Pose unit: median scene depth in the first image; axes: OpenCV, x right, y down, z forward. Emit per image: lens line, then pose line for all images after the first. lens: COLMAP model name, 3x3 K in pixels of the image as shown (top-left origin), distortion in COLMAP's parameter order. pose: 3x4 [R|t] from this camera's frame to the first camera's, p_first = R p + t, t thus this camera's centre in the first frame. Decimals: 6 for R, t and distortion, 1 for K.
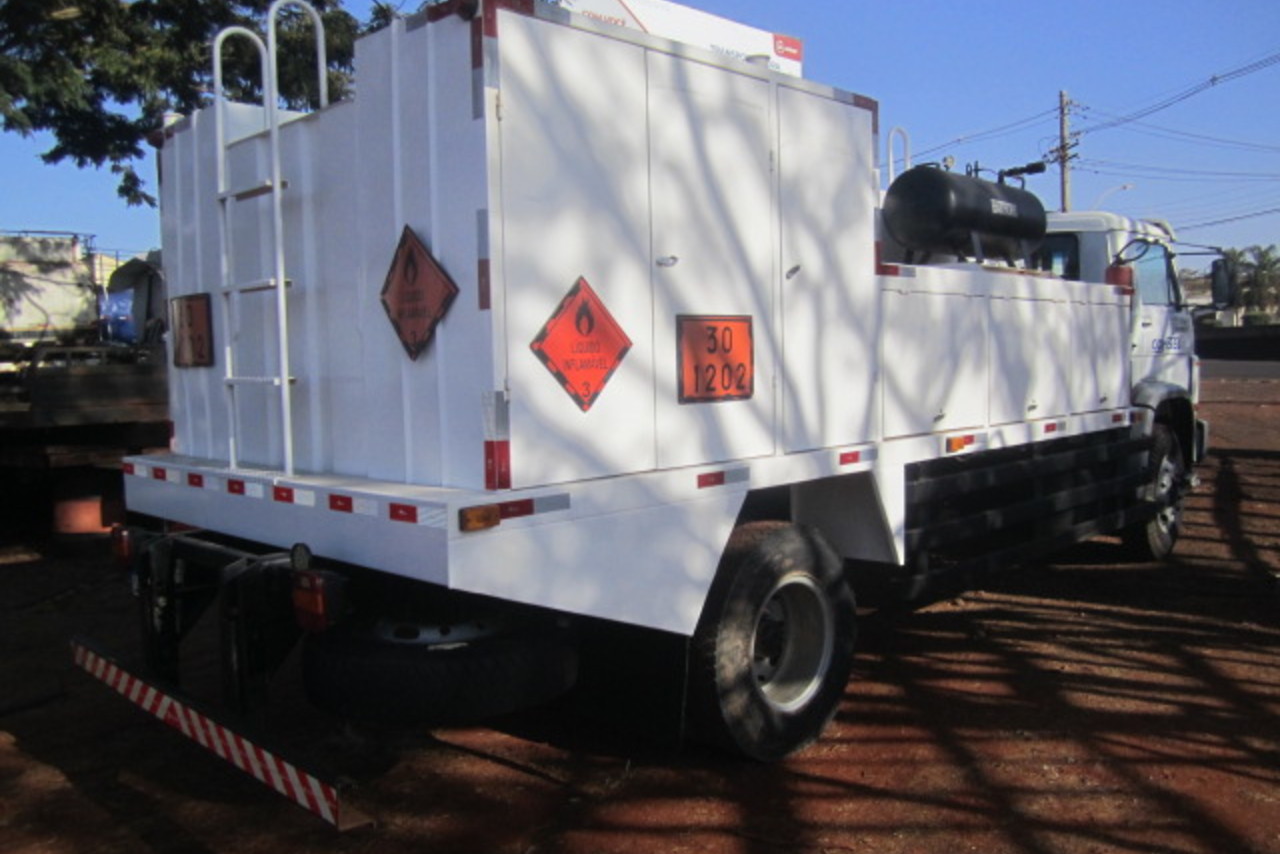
lens RADIAL K [[1049.5, 0, 640.0], [0, 1049.5, 427.0], [0, 0, 1]] dist [-0.054171, 0.007216]
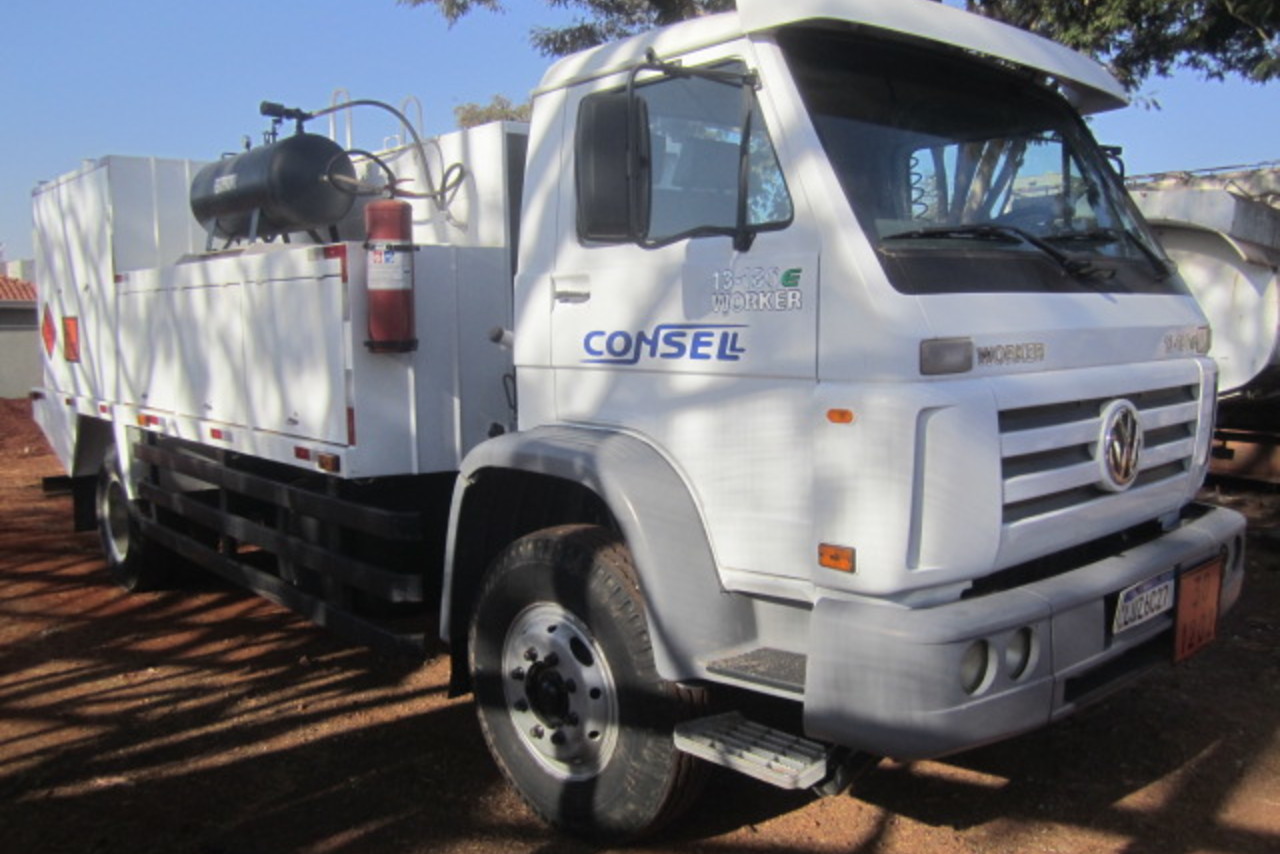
lens RADIAL K [[1049.5, 0, 640.0], [0, 1049.5, 427.0], [0, 0, 1]] dist [-0.054171, 0.007216]
pose [[-0.057763, 0.134060, -0.989288, 1.247287], [-0.048879, 0.989375, 0.136926, -0.143492], [0.997133, 0.056264, -0.050597, 1.418634]]
